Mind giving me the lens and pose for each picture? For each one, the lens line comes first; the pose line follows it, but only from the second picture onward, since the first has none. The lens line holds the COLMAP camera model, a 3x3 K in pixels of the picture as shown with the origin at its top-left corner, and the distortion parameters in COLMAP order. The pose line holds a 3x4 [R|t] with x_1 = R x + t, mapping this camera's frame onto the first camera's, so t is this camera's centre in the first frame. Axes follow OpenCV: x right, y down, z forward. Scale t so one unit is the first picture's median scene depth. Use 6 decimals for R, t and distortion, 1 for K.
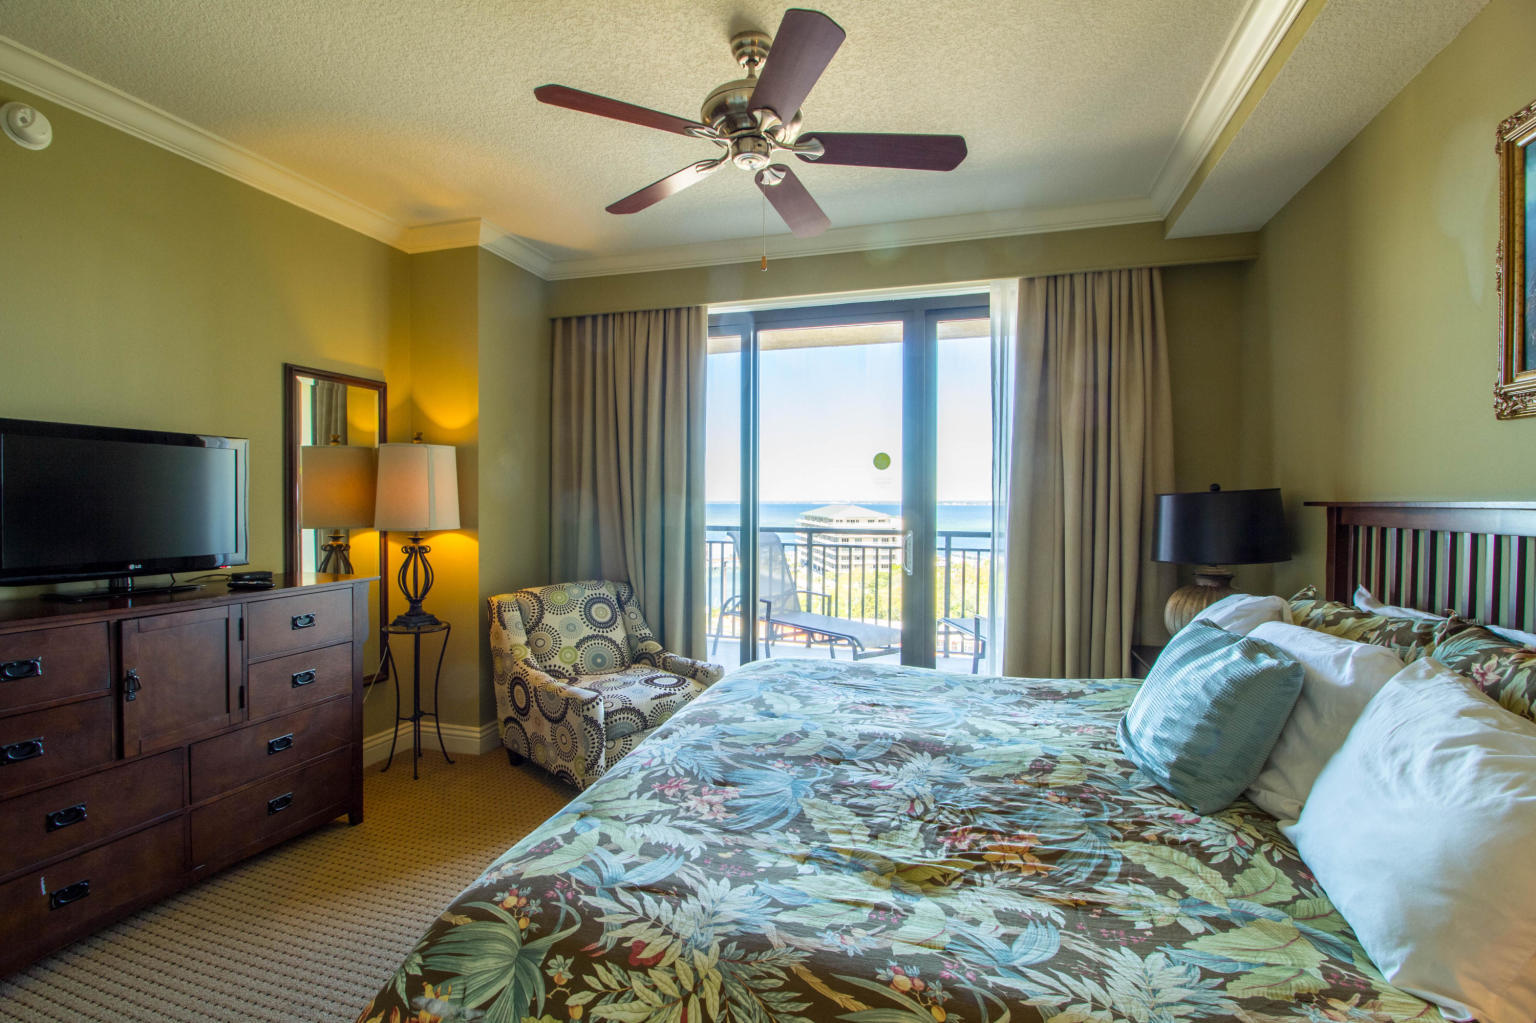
lens RADIAL K [[715.7, 0, 763.6], [0, 715.7, 511.9], [0, 0, 1]] dist [-0.003960, -0.009765]
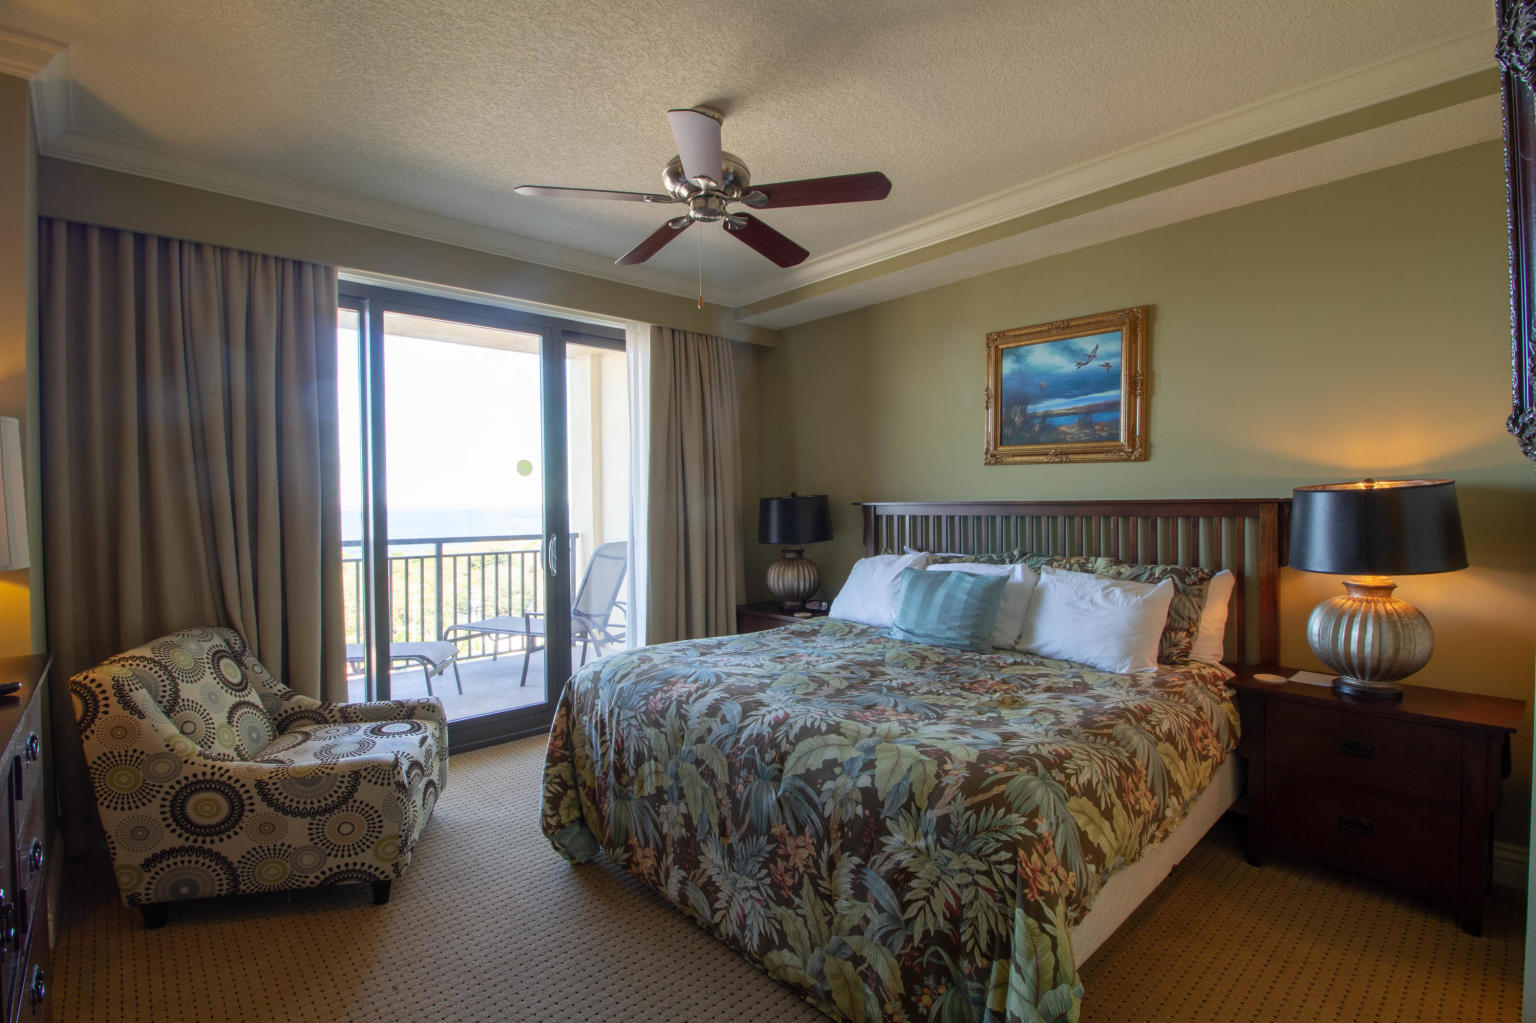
lens RADIAL K [[715.7, 0, 763.9], [0, 715.7, 510.0], [0, 0, 1]] dist [-0.003960, -0.009765]
pose [[0.510547, -0.017684, 0.859668, -0.784907], [0.025436, 0.999662, 0.005458, -0.011118], [-0.859473, 0.019080, 0.510824, 0.263206]]
